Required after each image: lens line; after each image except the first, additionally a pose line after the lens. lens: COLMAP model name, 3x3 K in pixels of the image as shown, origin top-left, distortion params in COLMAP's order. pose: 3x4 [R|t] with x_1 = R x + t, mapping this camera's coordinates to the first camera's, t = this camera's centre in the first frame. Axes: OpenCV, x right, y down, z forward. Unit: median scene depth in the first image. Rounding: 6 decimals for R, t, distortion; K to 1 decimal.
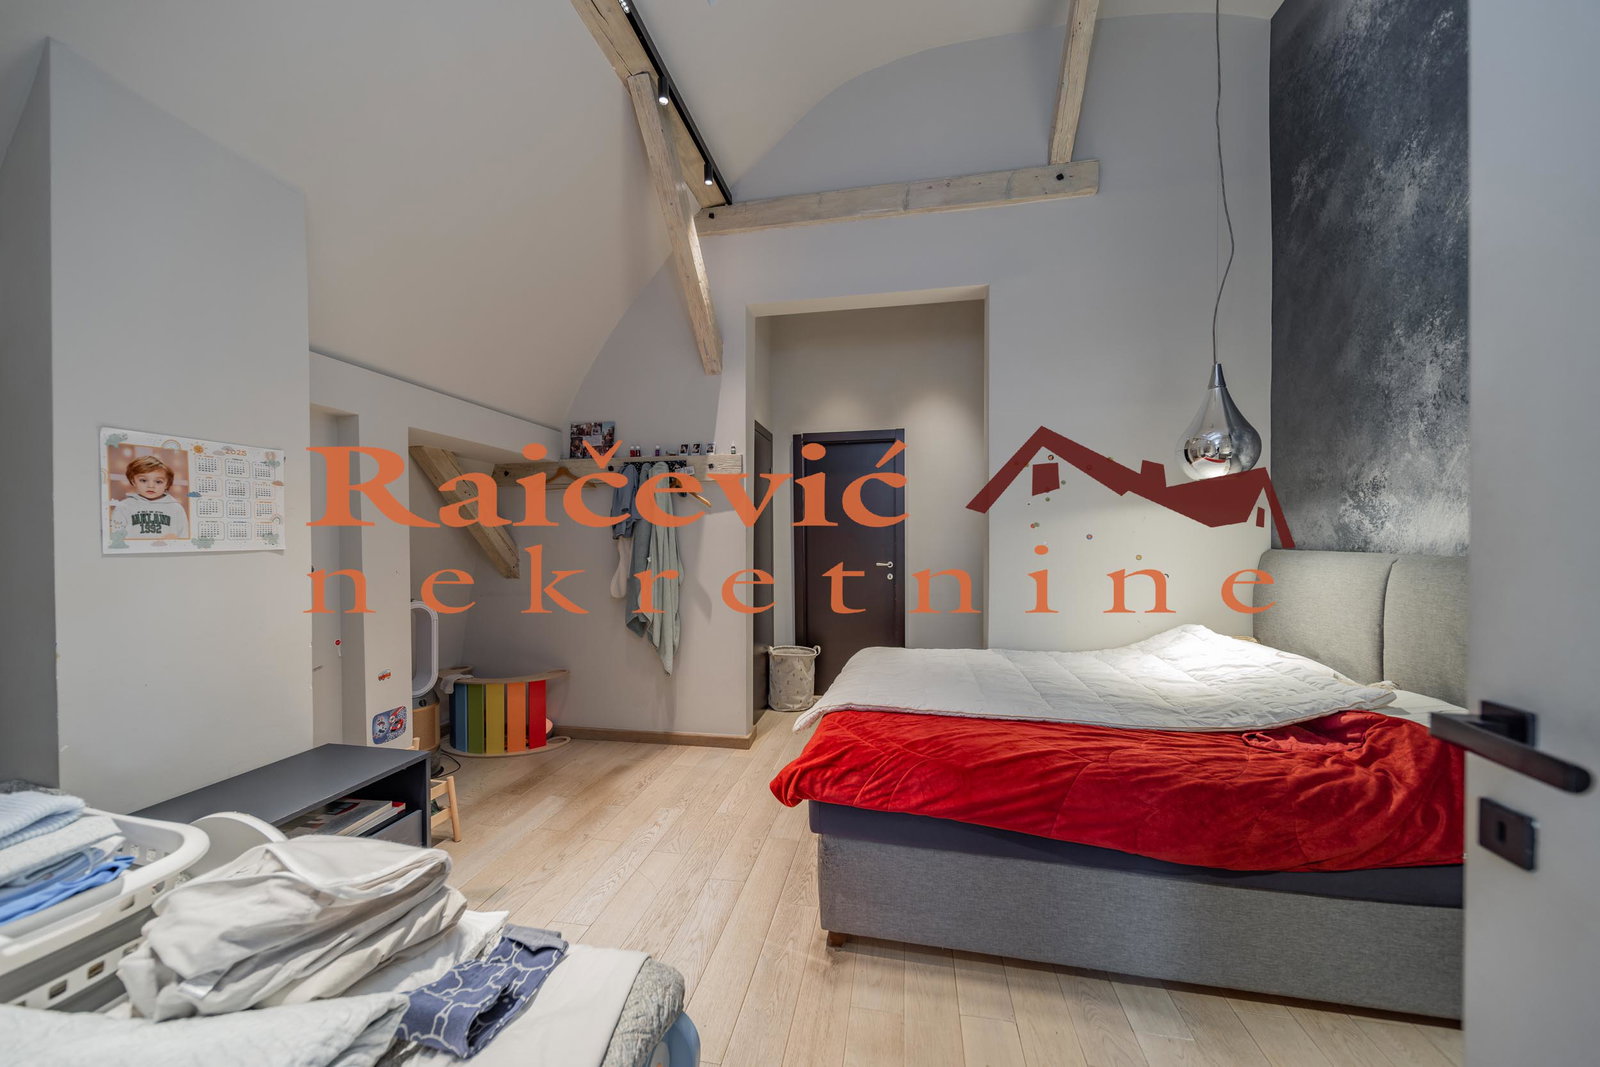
lens RADIAL K [[562.0, 0, 797.3], [0, 562.0, 541.0], [0, 0, 1]] dist [0.000029, -0.000003]
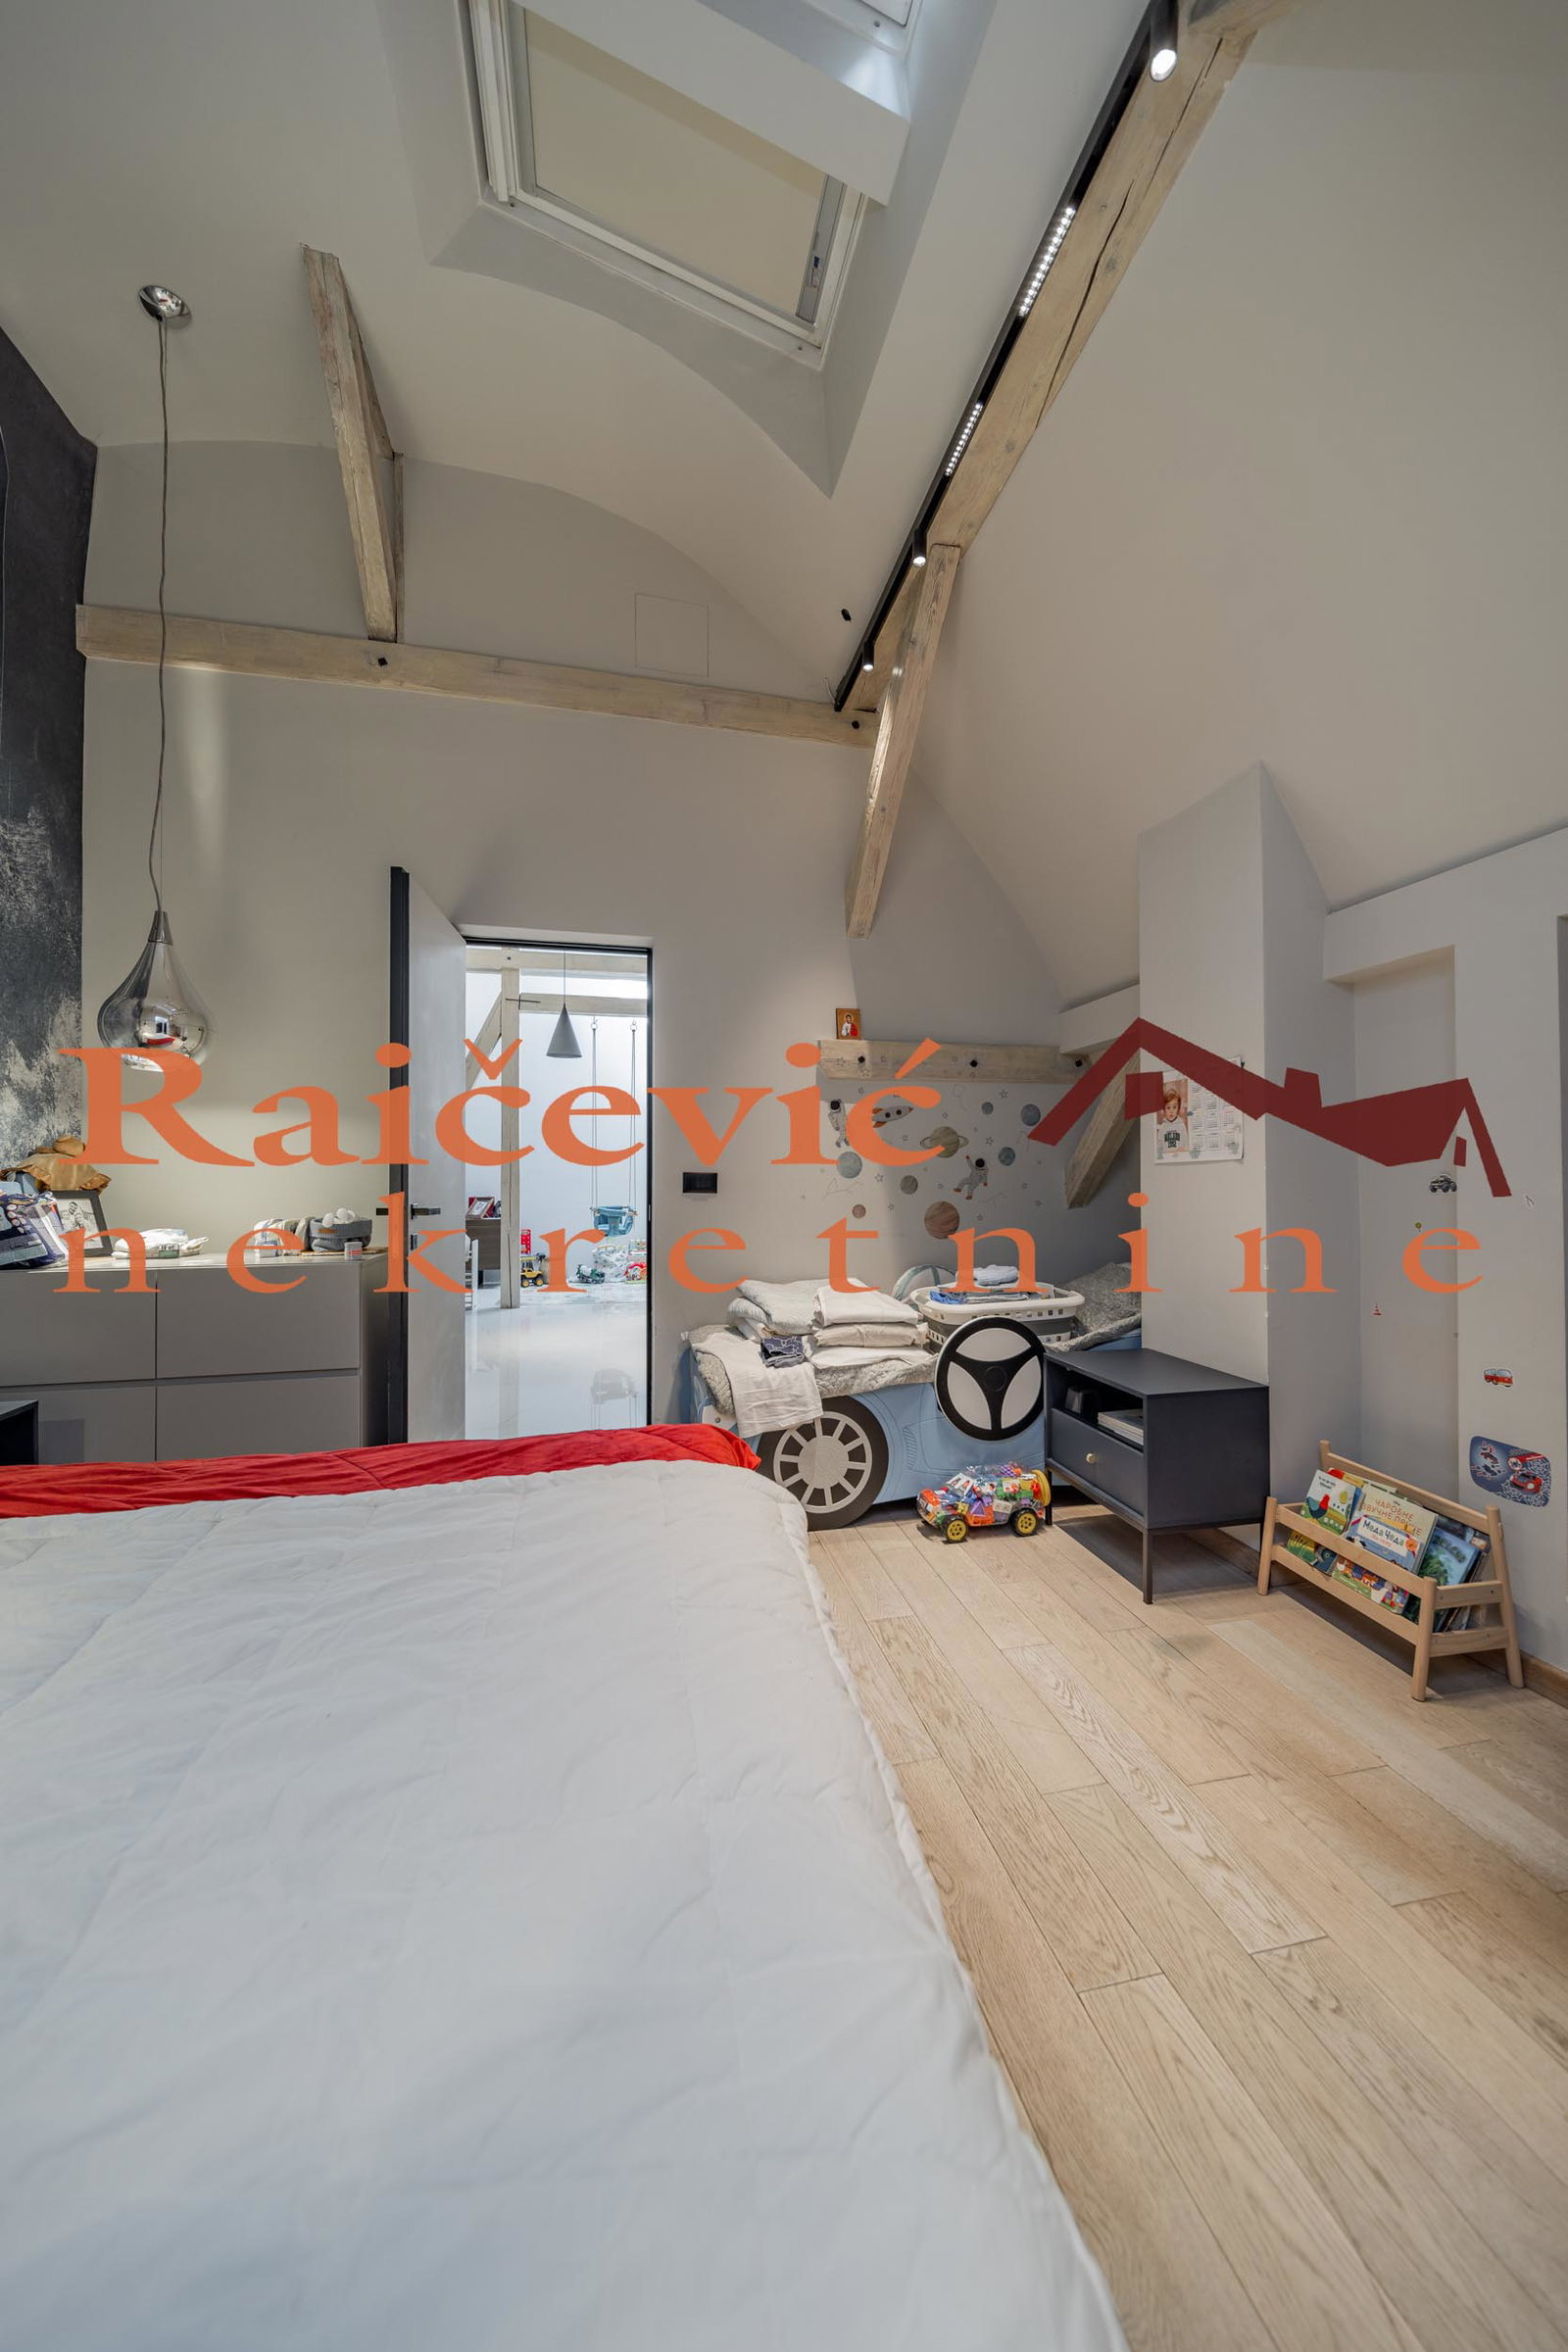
lens RADIAL K [[826.1, 0, 789.4], [0, 826.1, 1174.5], [0, 0, 1]] dist [0.000029, -0.000003]
pose [[-0.923835, 0.002792, -0.382780, 0.394640], [0.003201, 0.999995, -0.000430, 0.045041], [0.382777, -0.001622, -0.923839, 2.310808]]
